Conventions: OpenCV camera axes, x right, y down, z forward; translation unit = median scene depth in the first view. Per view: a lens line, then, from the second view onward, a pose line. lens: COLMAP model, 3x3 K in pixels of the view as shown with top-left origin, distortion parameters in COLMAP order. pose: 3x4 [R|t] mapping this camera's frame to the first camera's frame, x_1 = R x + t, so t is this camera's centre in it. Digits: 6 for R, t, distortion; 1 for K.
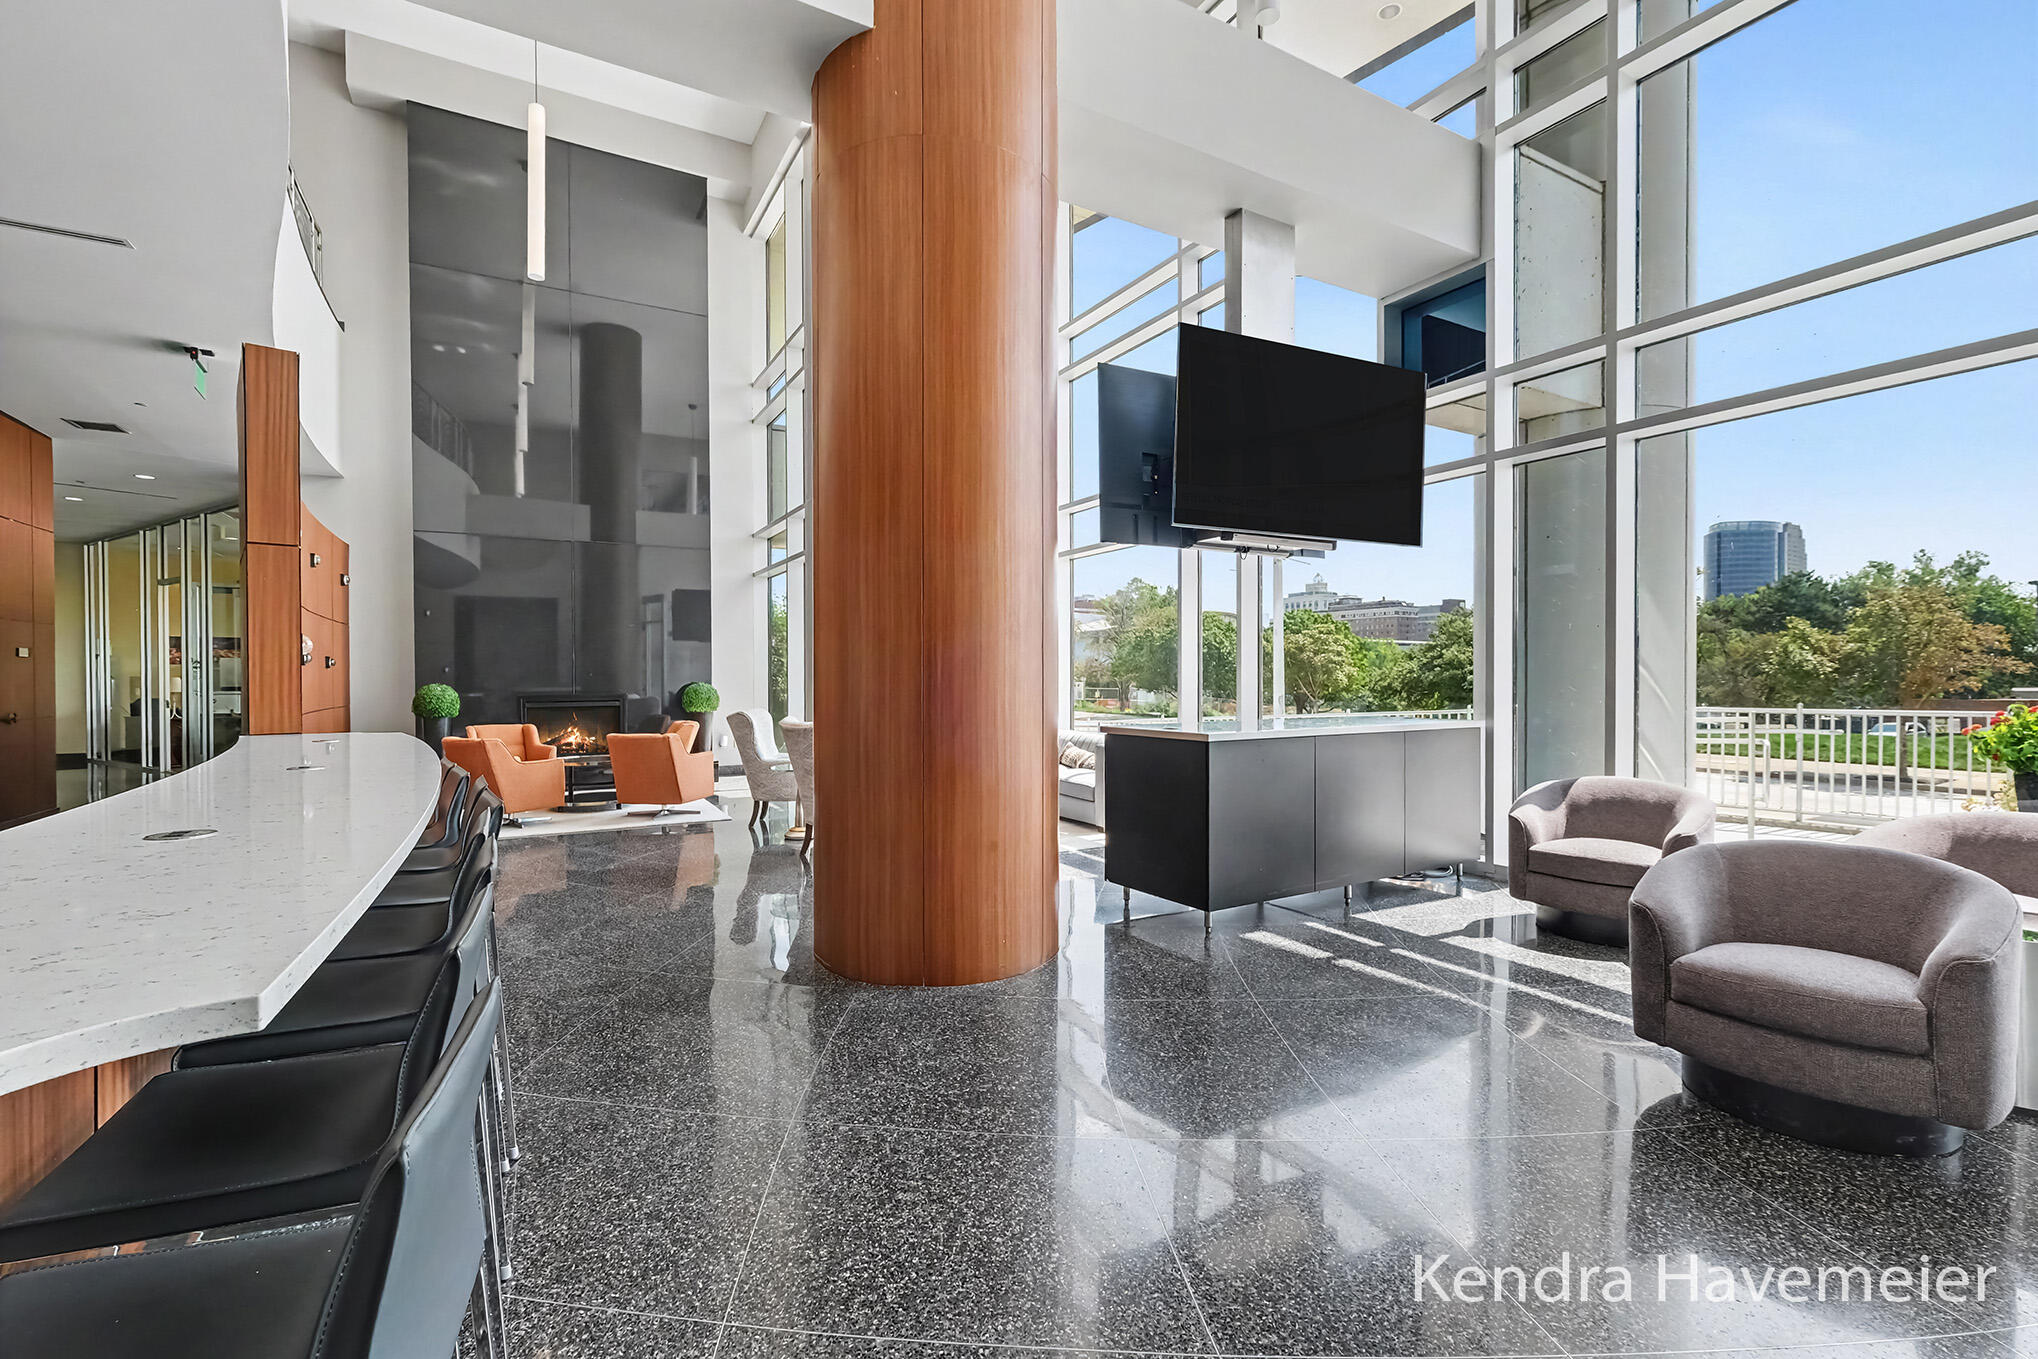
lens RADIAL K [[913.3, 0, 1022.5], [0, 913.3, 685.9], [0, 0, 1]] dist [0.026748, 0.000201]
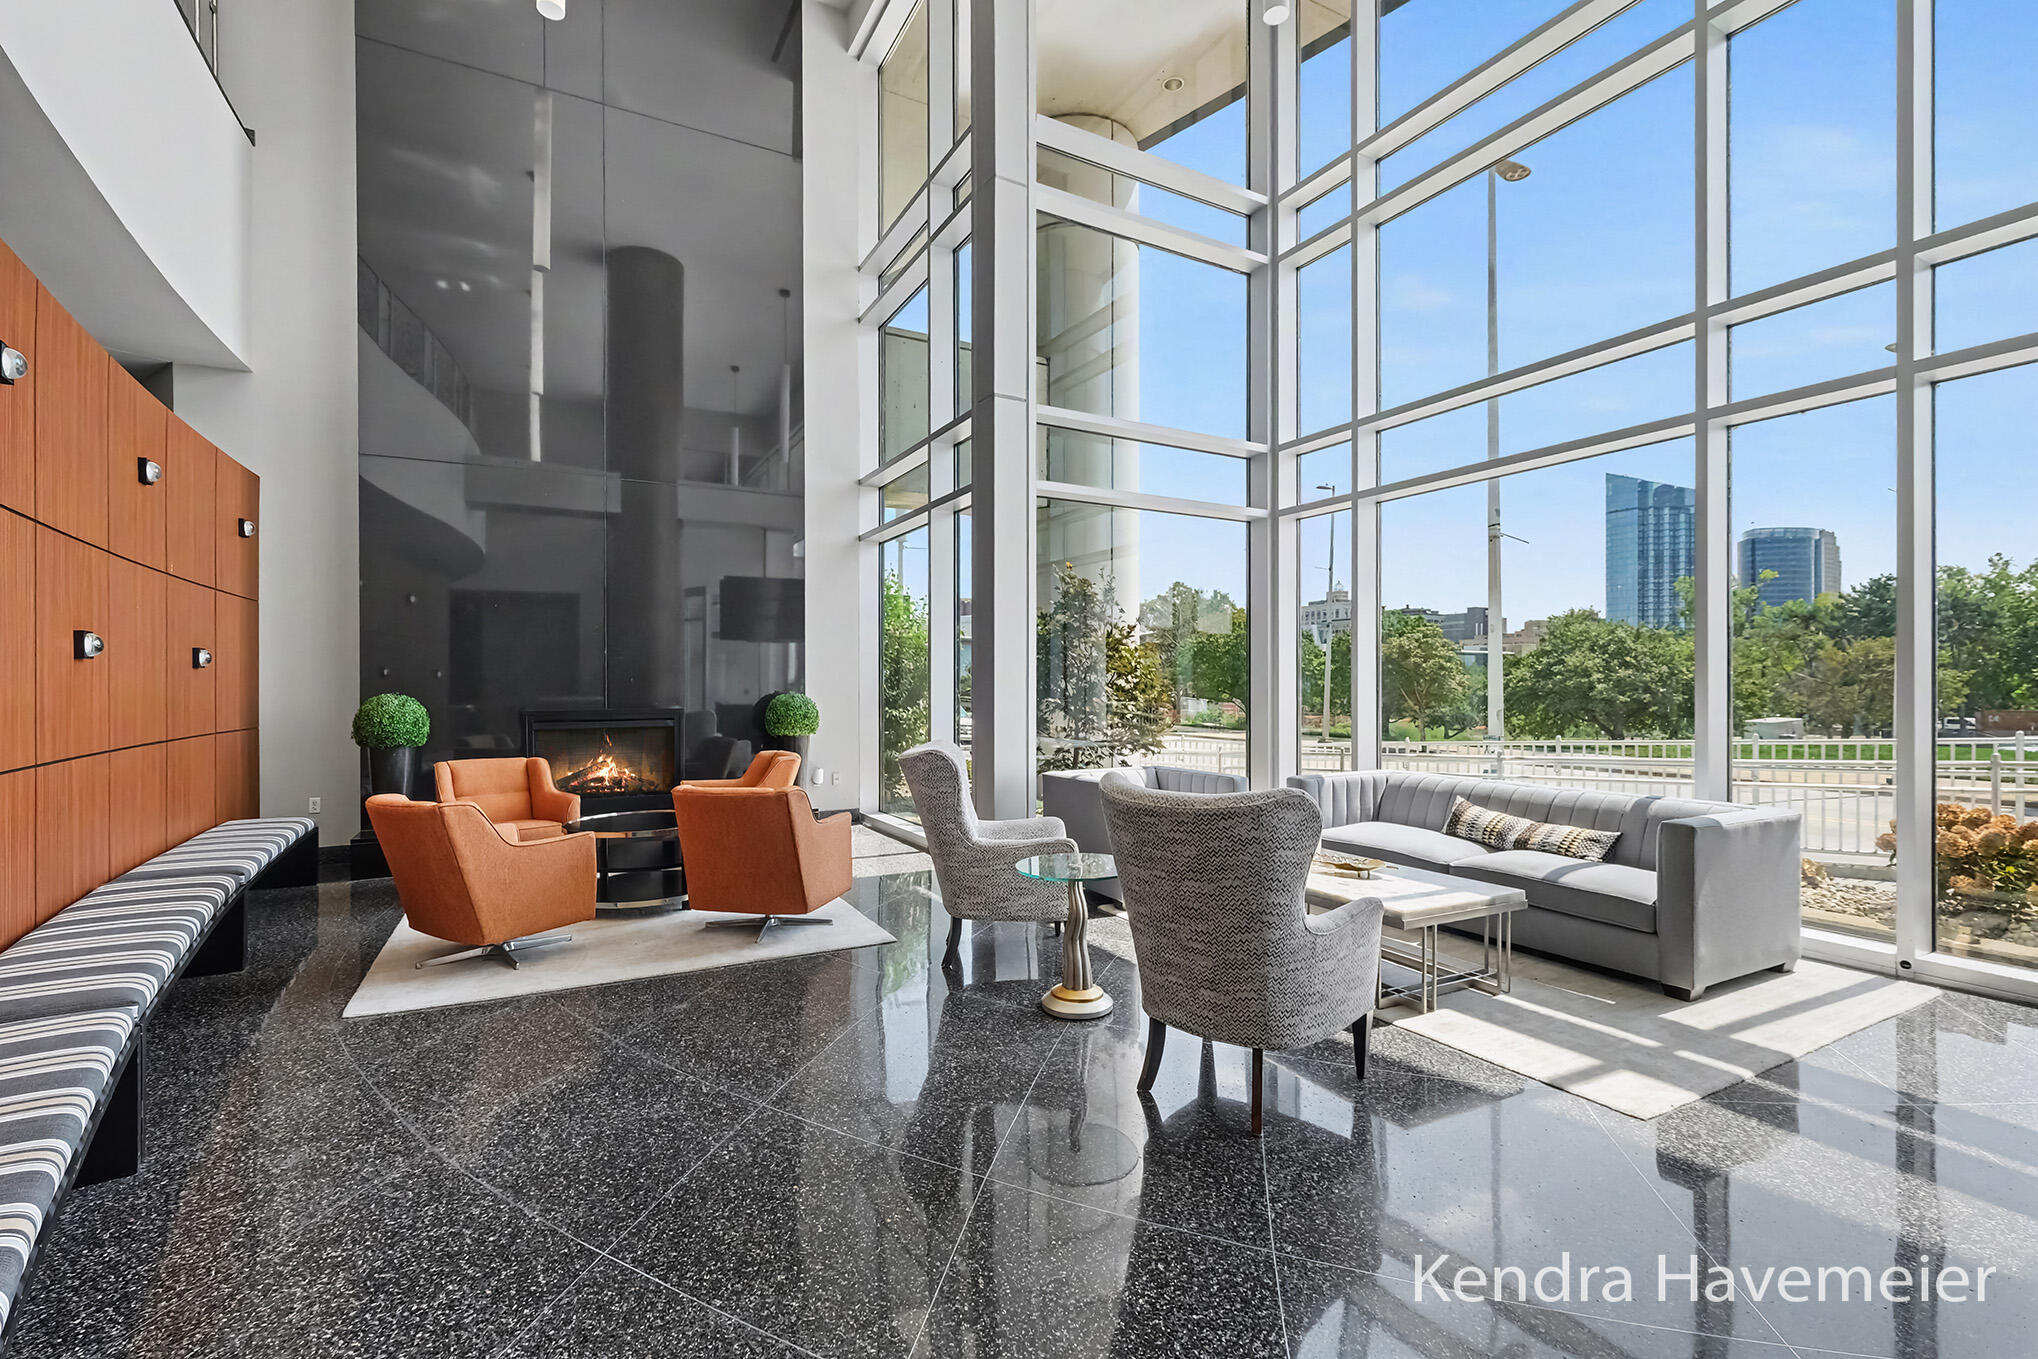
lens RADIAL K [[913.3, 0, 1021.0], [0, 913.3, 678.0], [0, 0, 1]] dist [0.026748, 0.000201]
pose [[0.999868, 0.000424, -0.016238, -0.149552], [-0.000727, 0.999826, -0.018659, -0.001658], [0.016228, 0.018668, 0.999694, 0.287927]]
